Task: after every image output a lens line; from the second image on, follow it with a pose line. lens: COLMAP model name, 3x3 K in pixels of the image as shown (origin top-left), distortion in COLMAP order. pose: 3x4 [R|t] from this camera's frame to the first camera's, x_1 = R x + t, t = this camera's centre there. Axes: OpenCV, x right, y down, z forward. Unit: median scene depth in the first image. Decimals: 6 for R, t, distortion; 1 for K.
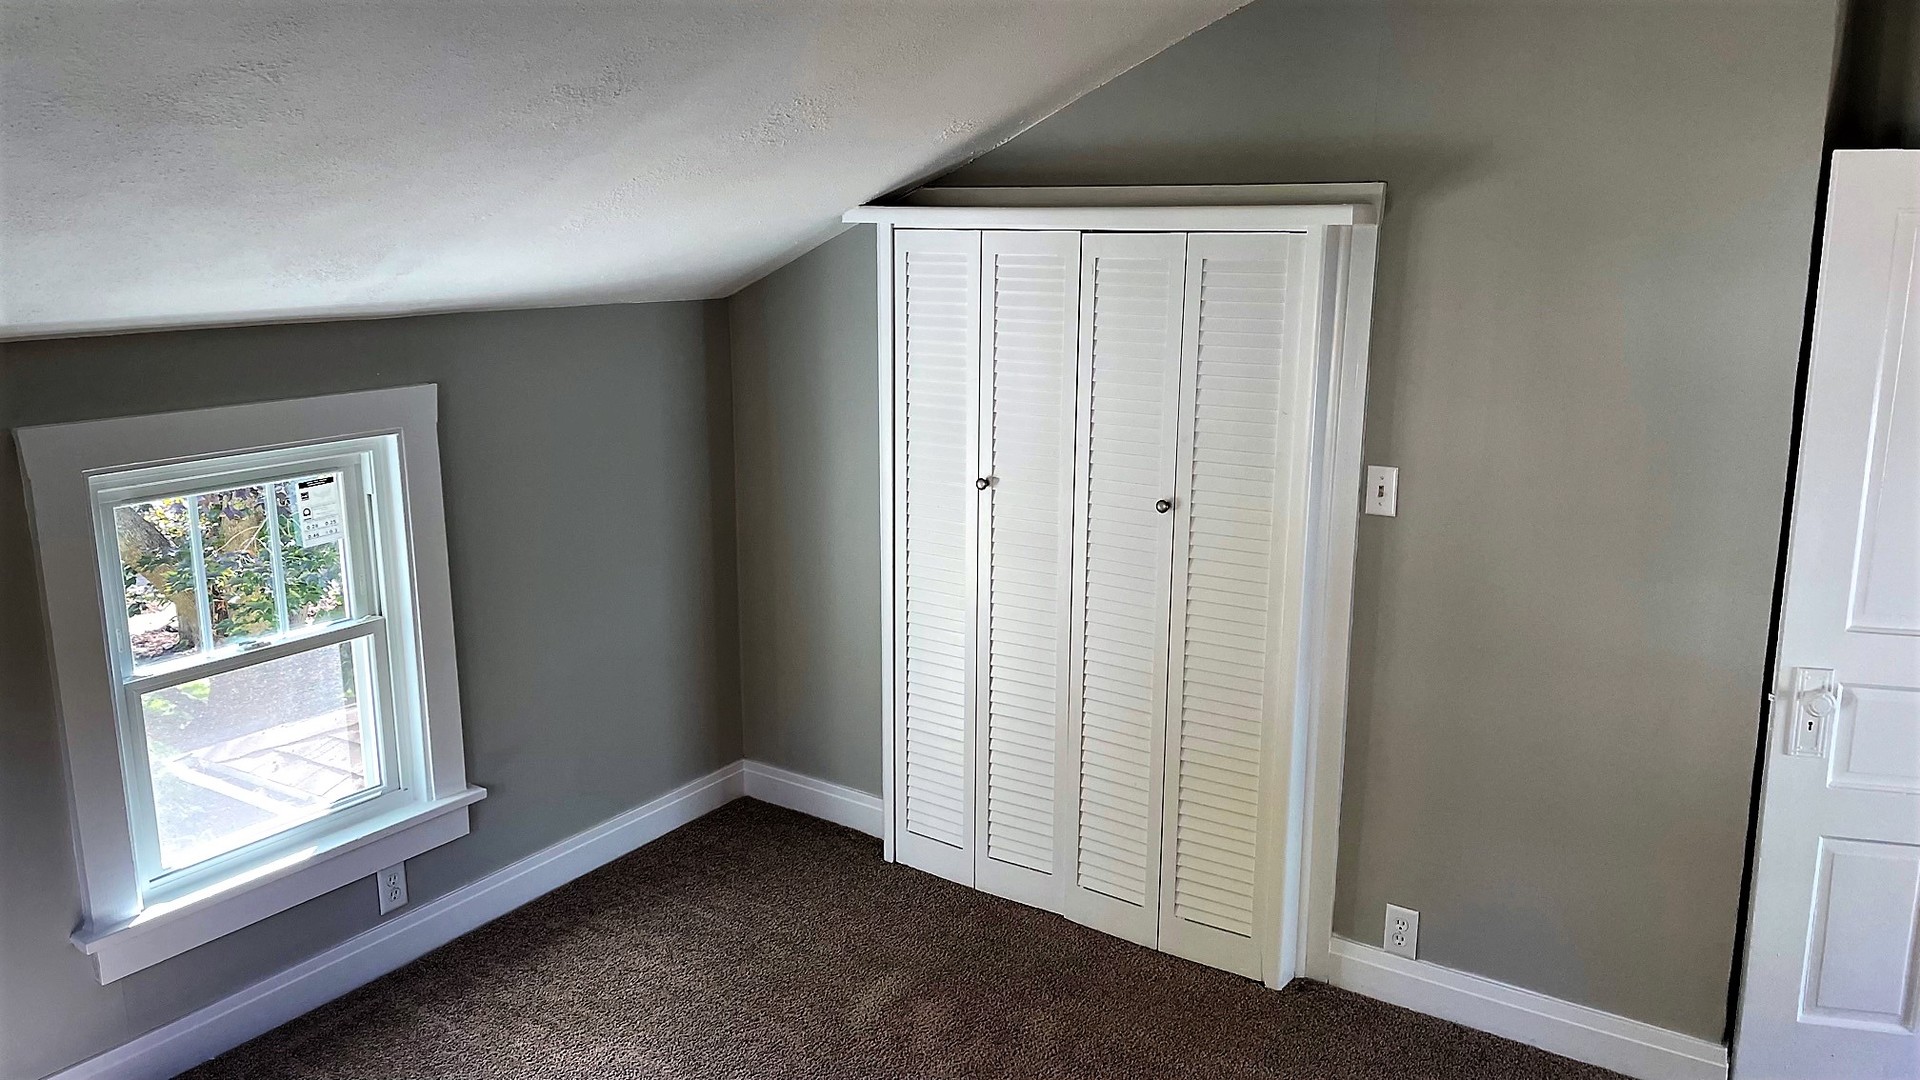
lens RADIAL K [[1414.0, 0, 960.0], [0, 1414.0, 540.0], [0, 0, 1]] dist [-0.000558, -0.000381]
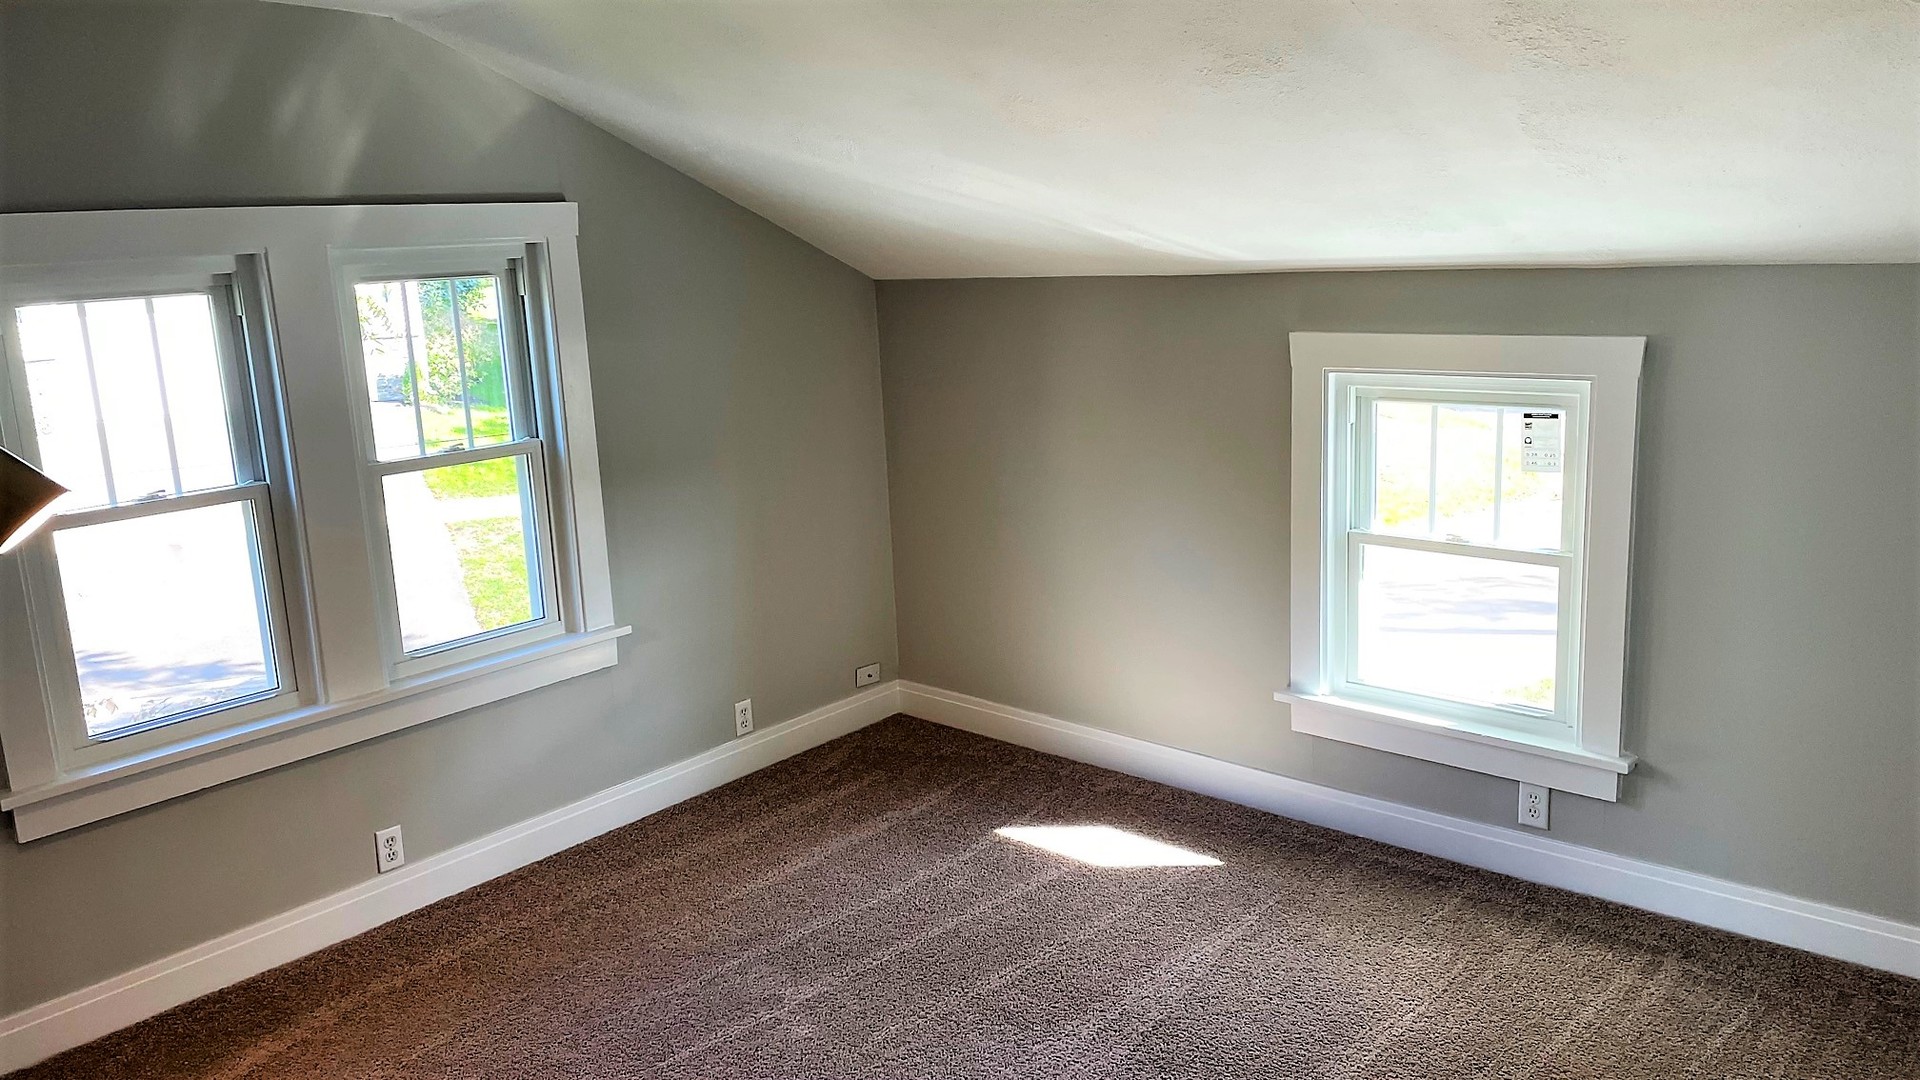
lens RADIAL K [[1414.0, 0, 960.0], [0, 1414.0, 540.0], [0, 0, 1]] dist [-0.000558, -0.000381]
pose [[-0.145729, 0.208620, -0.967079, 0.690268], [-0.178061, 0.956020, 0.233066, -0.123668], [0.973169, 0.206163, -0.102173, 0.690789]]
